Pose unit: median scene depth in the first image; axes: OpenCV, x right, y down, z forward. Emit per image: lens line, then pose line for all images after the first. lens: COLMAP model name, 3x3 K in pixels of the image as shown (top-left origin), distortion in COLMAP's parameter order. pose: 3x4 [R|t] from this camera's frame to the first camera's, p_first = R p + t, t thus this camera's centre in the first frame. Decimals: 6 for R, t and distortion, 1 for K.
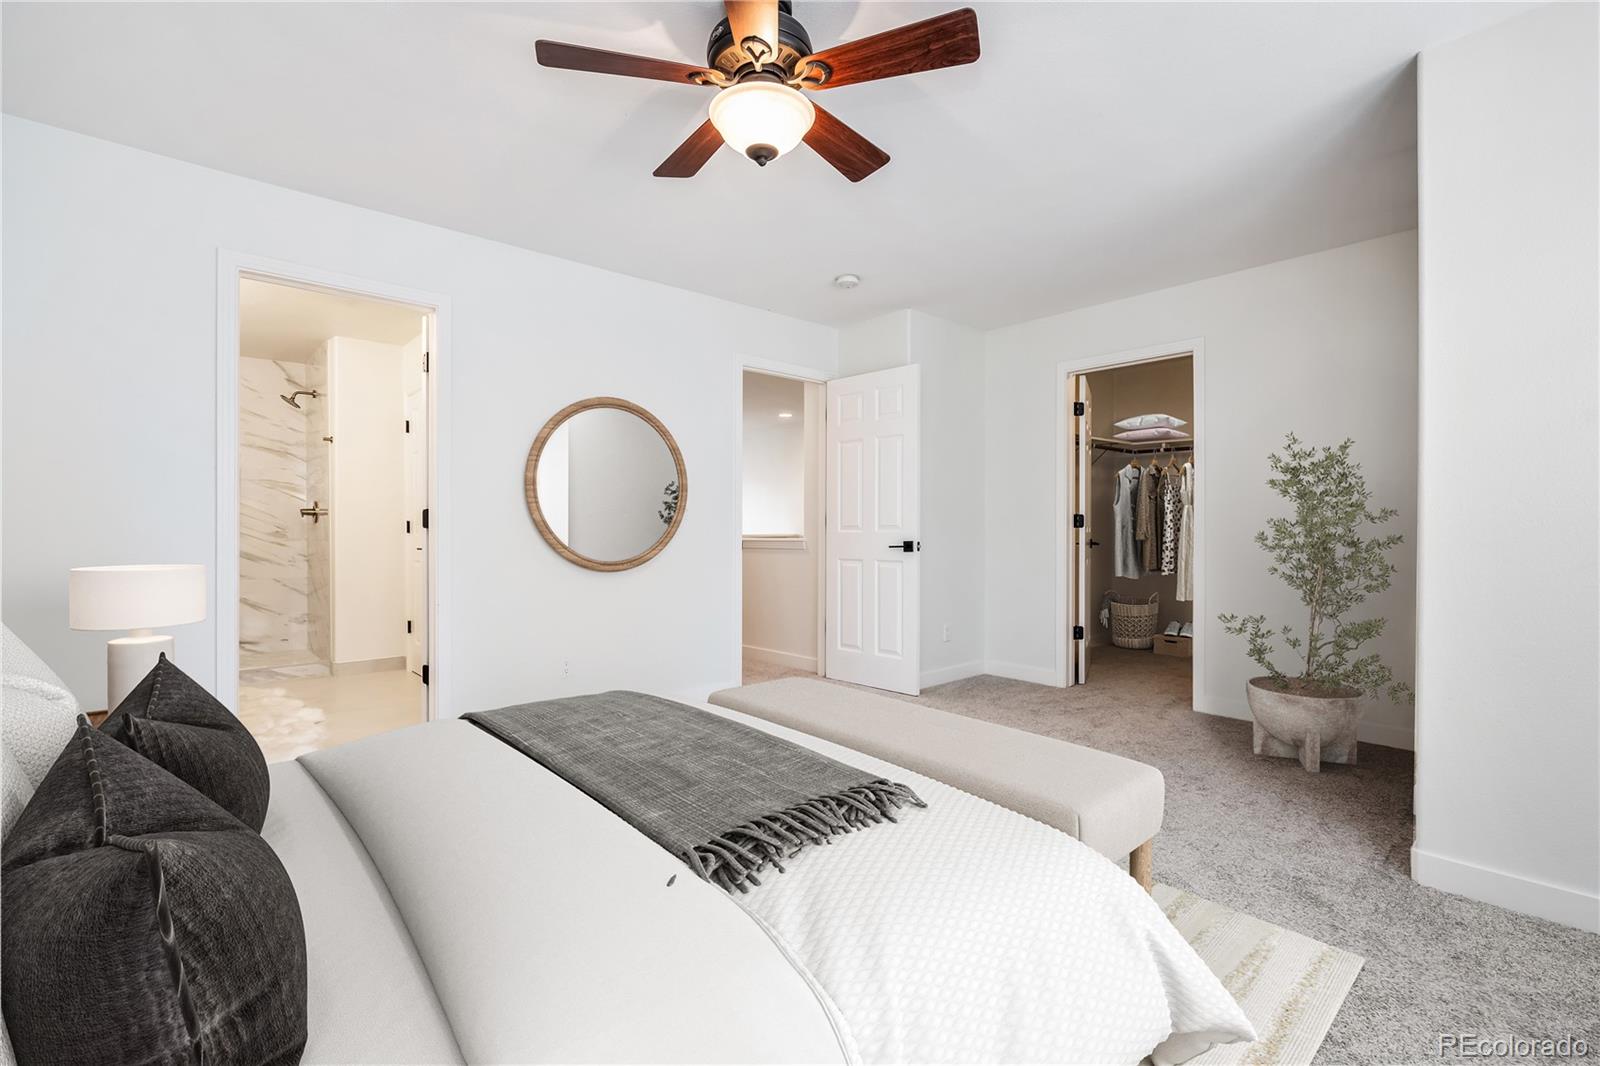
lens RADIAL K [[736.1, 0, 807.6], [0, 736.1, 537.2], [0, 0, 1]] dist [-0.008622, 0.001150]
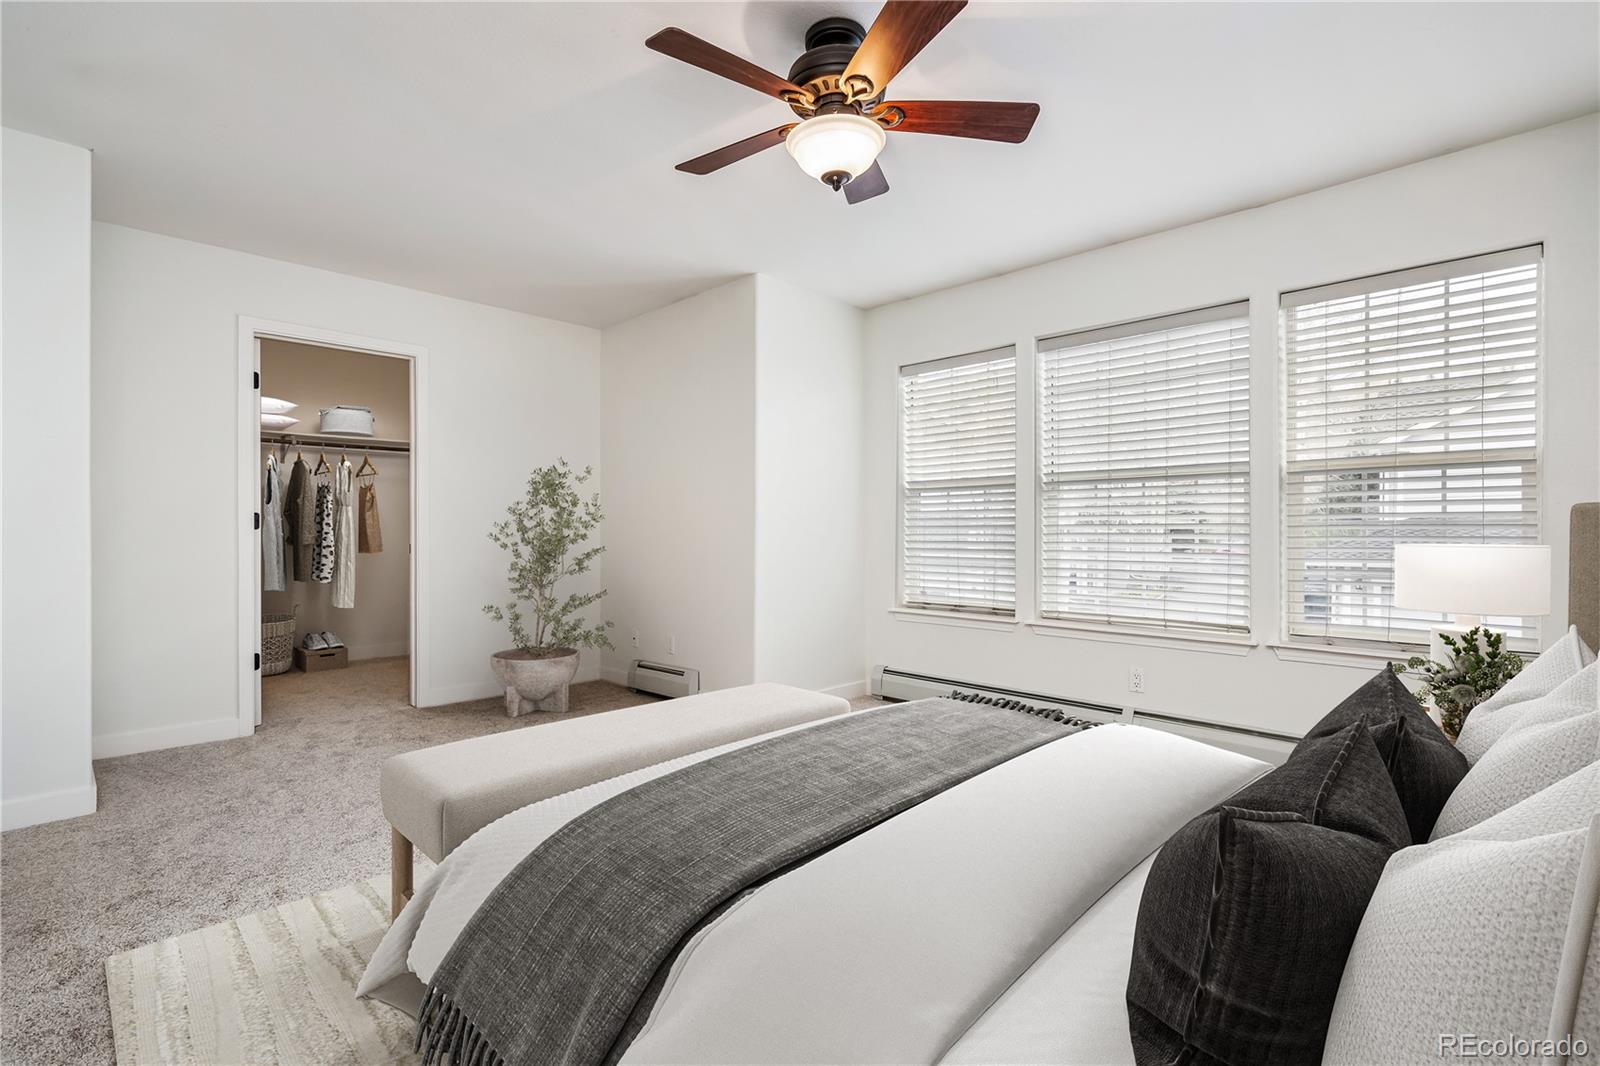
lens RADIAL K [[736.1, 0, 798.1], [0, 736.1, 534.5], [0, 0, 1]] dist [-0.008622, 0.001150]
pose [[-0.074478, -0.018650, 0.997048, -1.280663], [0.005867, 0.999800, 0.019140, -0.045675], [-0.997205, 0.007276, -0.074353, 1.248460]]
